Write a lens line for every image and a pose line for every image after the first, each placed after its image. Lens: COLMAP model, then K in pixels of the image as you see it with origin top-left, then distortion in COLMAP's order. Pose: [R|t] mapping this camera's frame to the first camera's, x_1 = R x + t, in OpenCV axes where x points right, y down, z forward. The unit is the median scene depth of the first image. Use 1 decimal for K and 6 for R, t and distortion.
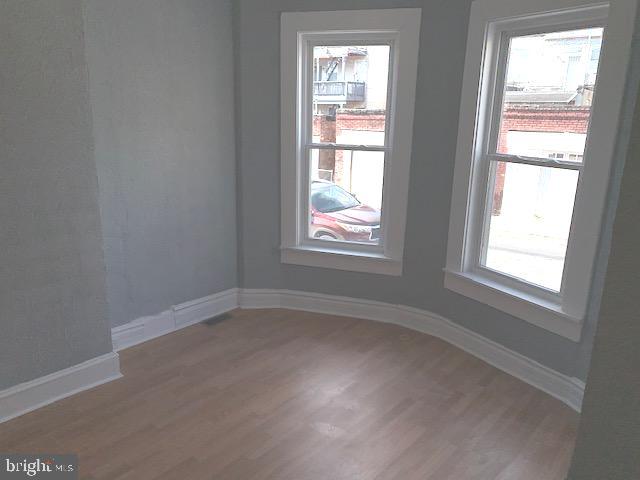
lens RADIAL K [[492.4, 0, 319.0], [0, 492.4, 237.7], [0, 0, 1]] dist [0.050022, -0.069832]
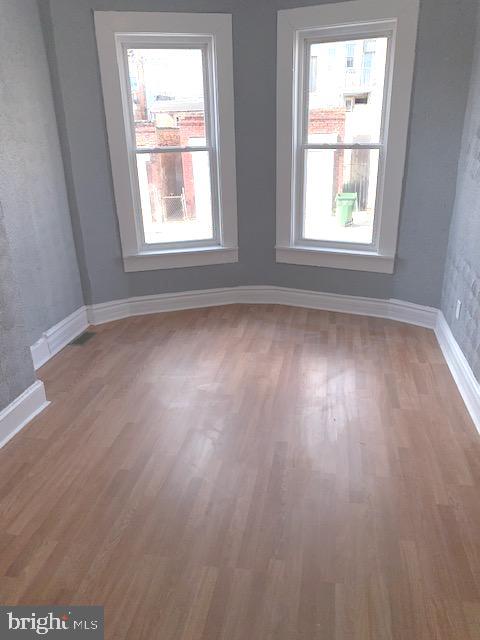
lens RADIAL K [[492.4, 0, 237.4], [0, 492.4, 319.9], [0, 0, 1]] dist [0.050022, -0.069832]
pose [[0.853687, -0.234225, 0.465142, -0.433107], [0.175661, 0.970317, 0.166216, 0.020030], [-0.490268, -0.060189, 0.869491, -0.017685]]
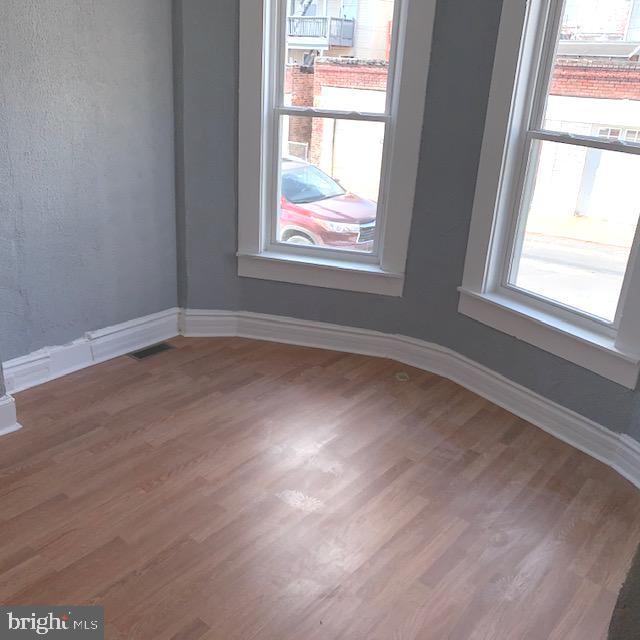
lens RADIAL K [[651.9, 0, 315.0], [0, 651.9, 315.0], [0, 0, 1]] dist [0.027886, 0.000000]
pose [[0.998934, 0.014722, 0.043747, -0.005479], [-0.019893, 0.992548, 0.120221, -0.009763], [-0.041651, -0.120963, 0.991783, 0.036041]]
